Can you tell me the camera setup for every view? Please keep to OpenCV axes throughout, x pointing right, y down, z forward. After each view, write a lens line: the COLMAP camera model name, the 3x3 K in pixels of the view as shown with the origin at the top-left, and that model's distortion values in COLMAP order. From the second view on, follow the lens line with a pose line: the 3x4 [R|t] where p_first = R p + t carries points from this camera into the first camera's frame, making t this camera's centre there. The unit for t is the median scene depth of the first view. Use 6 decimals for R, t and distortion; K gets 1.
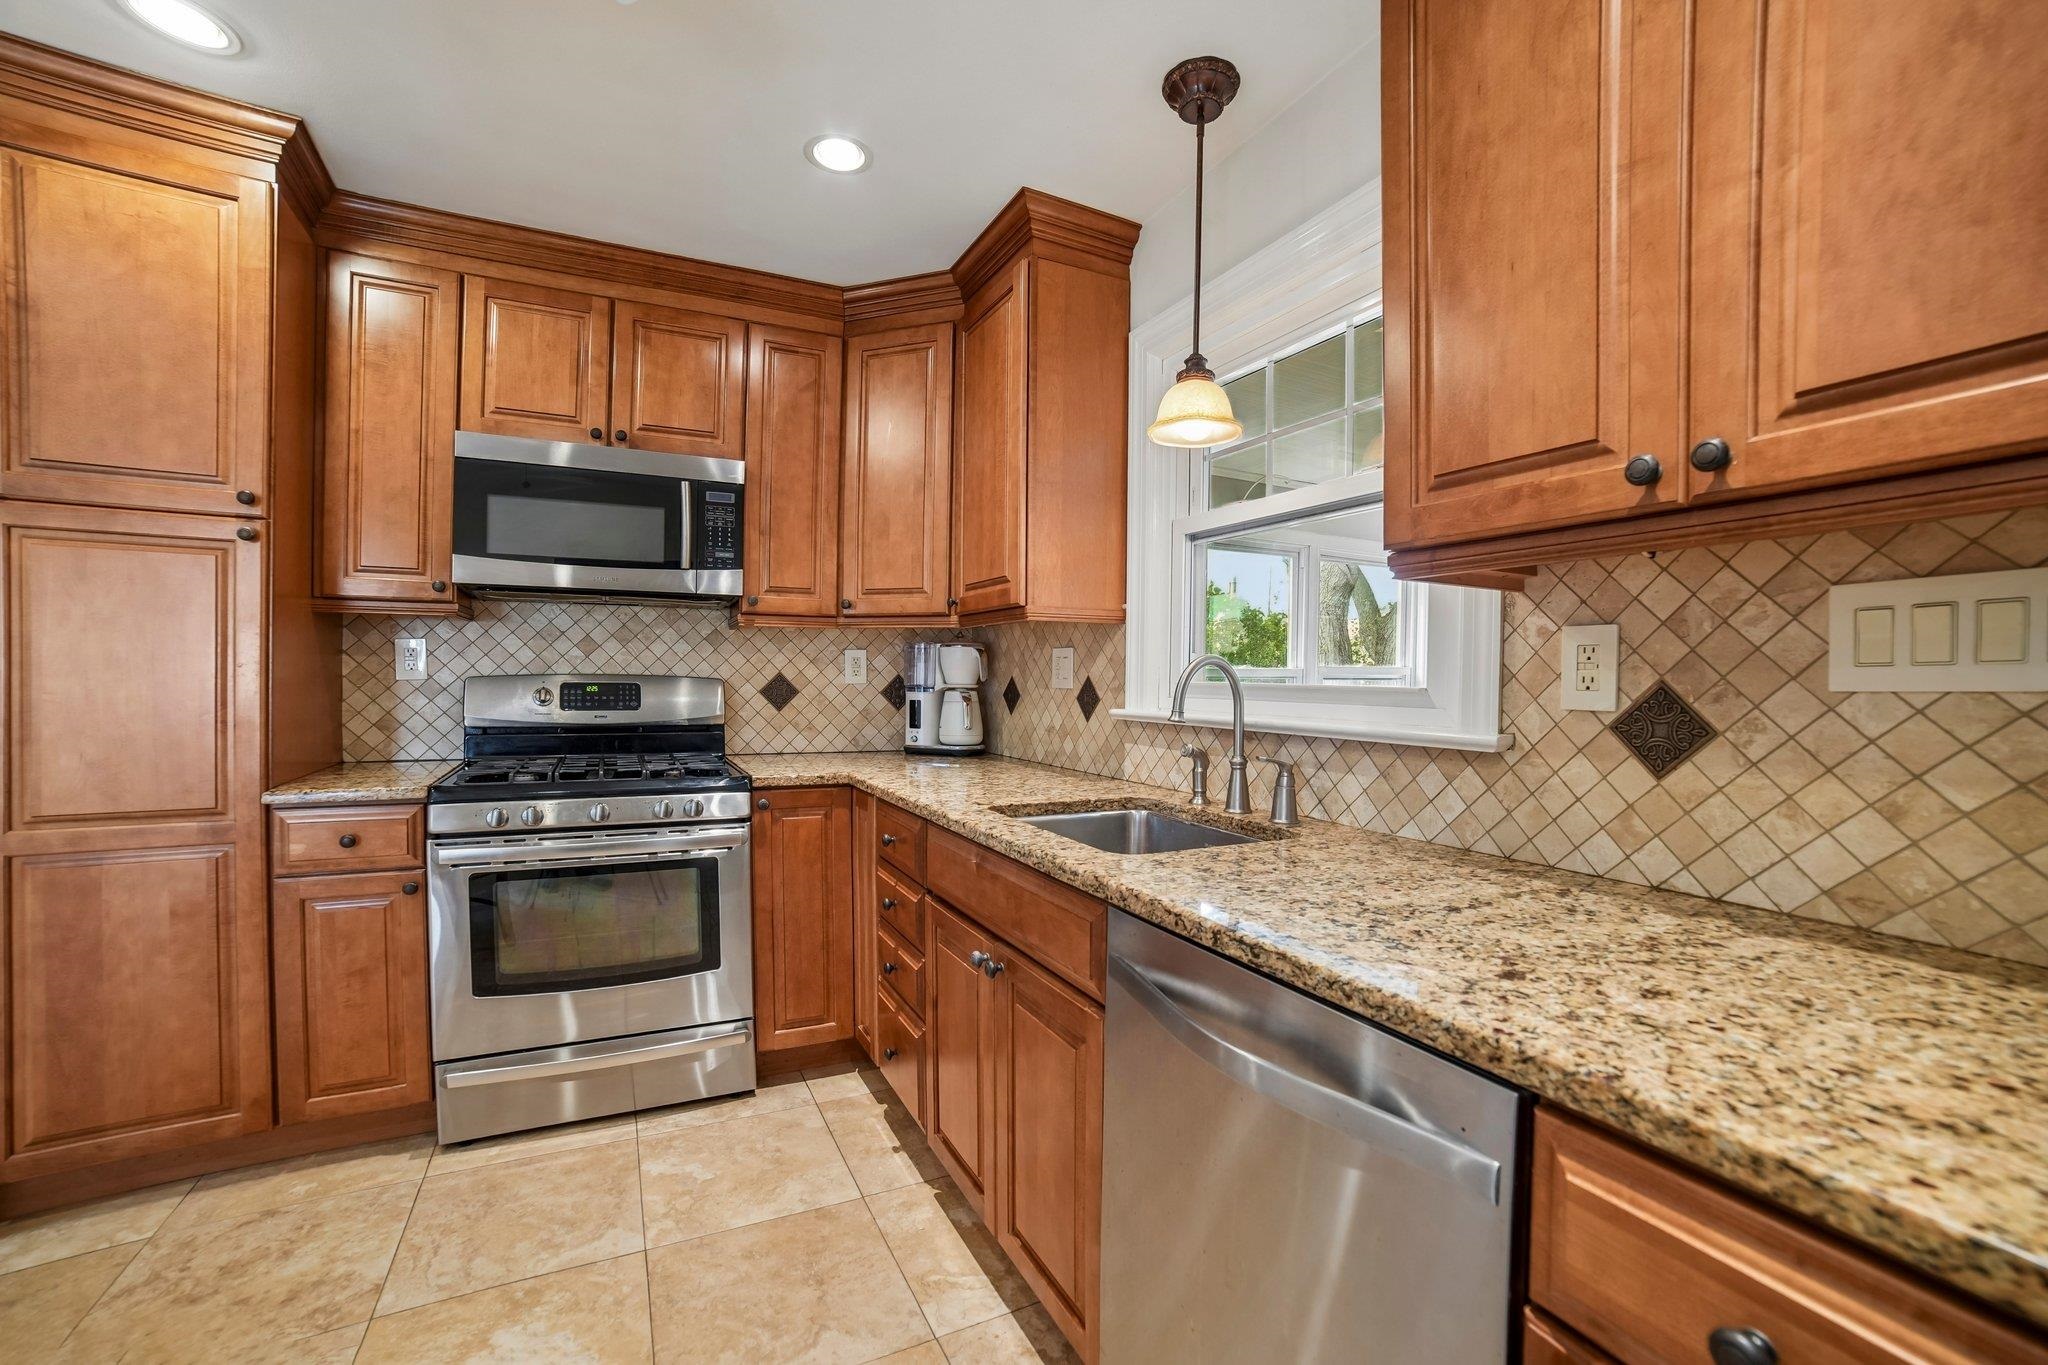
lens RADIAL K [[812.9, 0, 1034.5], [0, 812.9, 701.5], [0, 0, 1]] dist [-0.090696, 0.036463]
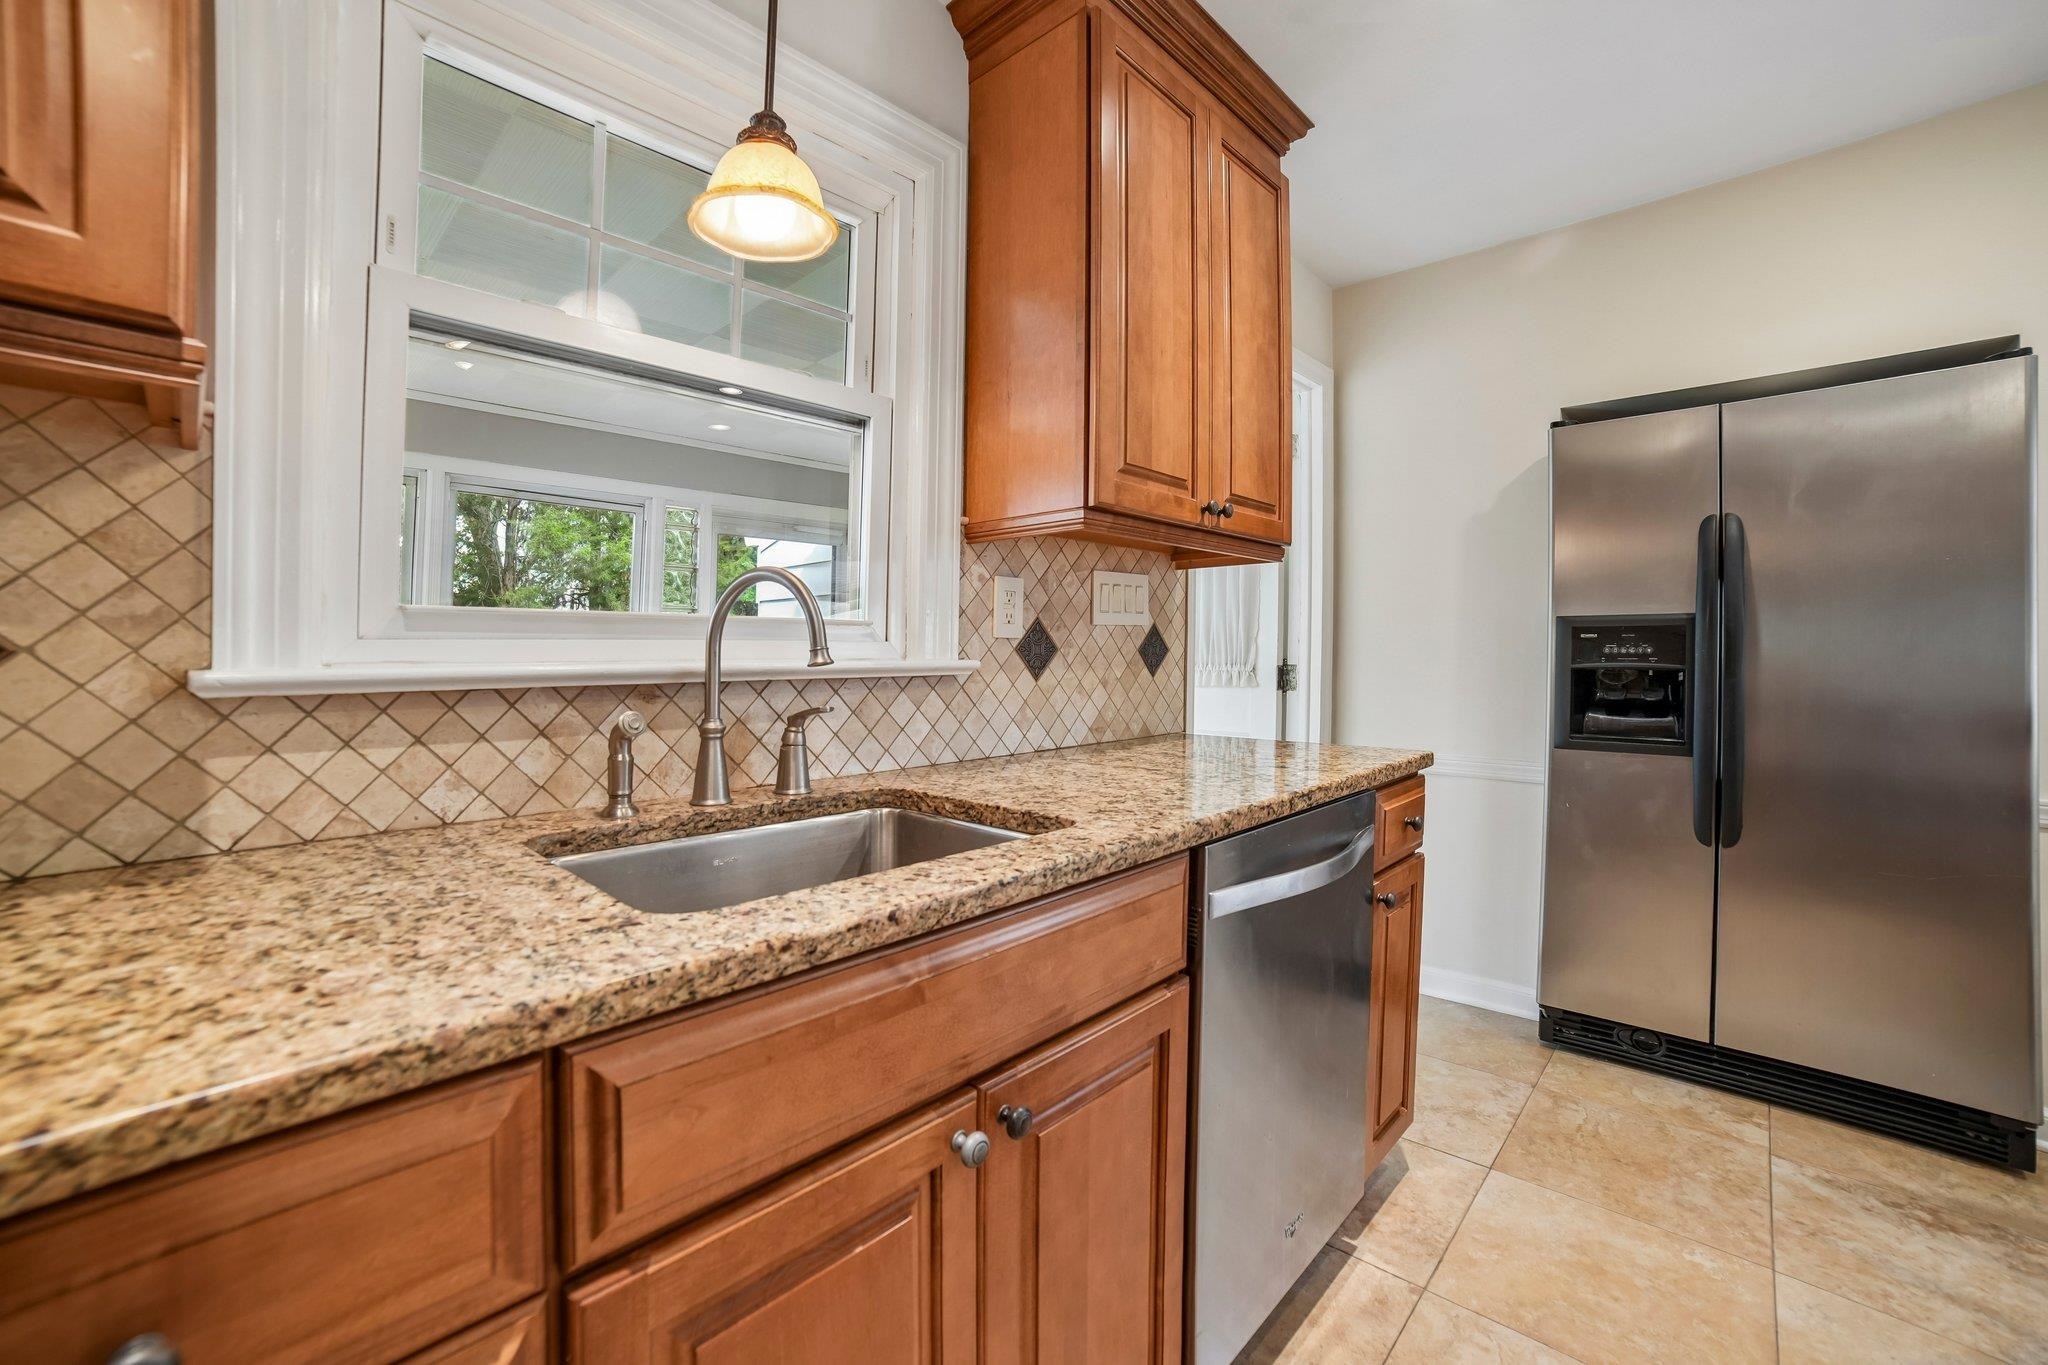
lens RADIAL K [[832.7, 0, 1031.3], [0, 832.7, 657.5], [0, 0, 1]] dist [-0.052345, 0.000087]
pose [[-0.324375, -0.019270, 0.945732, -0.468065], [0.026111, 0.999229, 0.029316, 0.002426], [-0.945568, 0.034204, -0.323622, 0.947016]]
